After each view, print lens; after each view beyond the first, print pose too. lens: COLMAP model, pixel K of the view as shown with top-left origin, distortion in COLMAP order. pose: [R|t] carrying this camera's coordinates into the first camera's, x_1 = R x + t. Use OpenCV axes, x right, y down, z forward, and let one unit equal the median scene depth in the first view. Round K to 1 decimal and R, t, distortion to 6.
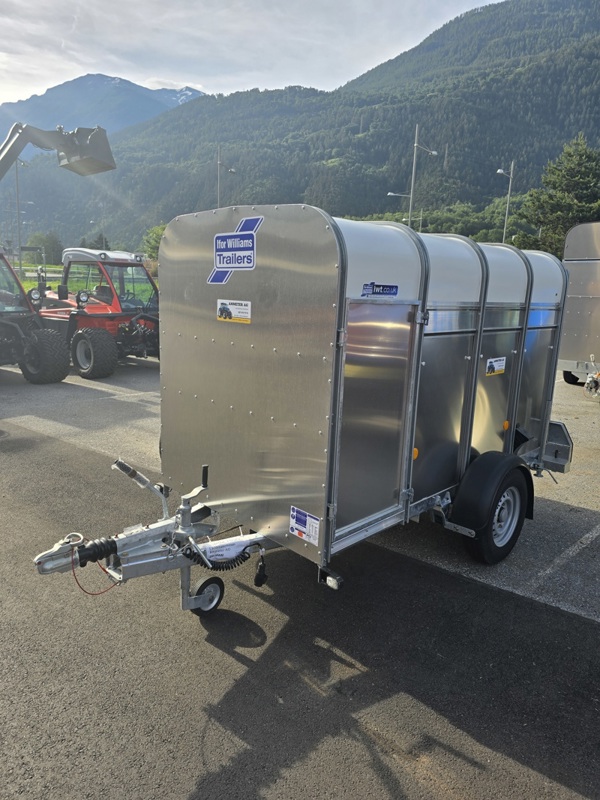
lens RADIAL K [[546.5, 0, 300.0], [0, 546.5, 400.0], [0, 0, 1]] dist [0.022939, -0.006672]
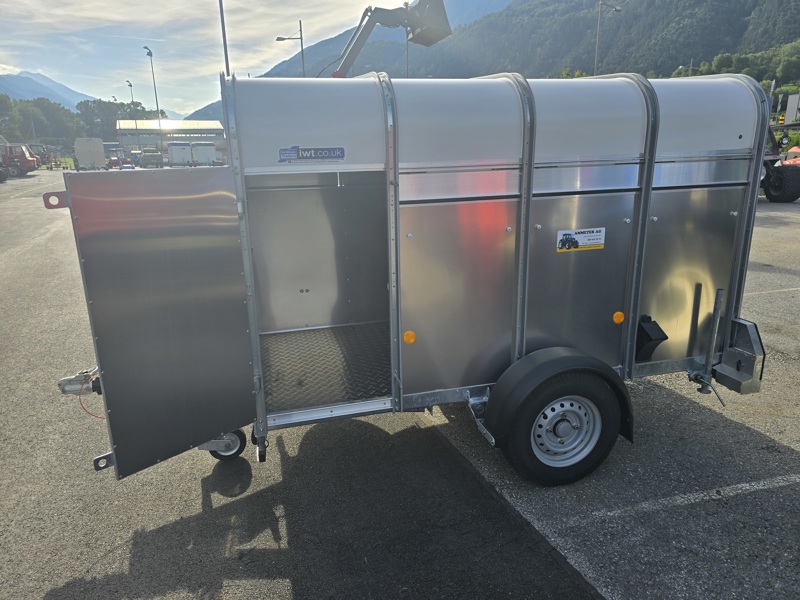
lens RADIAL K [[546.5, 0, 400.0], [0, 546.5, 300.0], [0, 0, 1]] dist [0.022939, -0.006672]
pose [[0.851922, 0.082395, -0.517146, 0.593538], [-0.046131, 0.995513, 0.082618, -0.031753], [0.521633, -0.046528, 0.851901, 0.223482]]
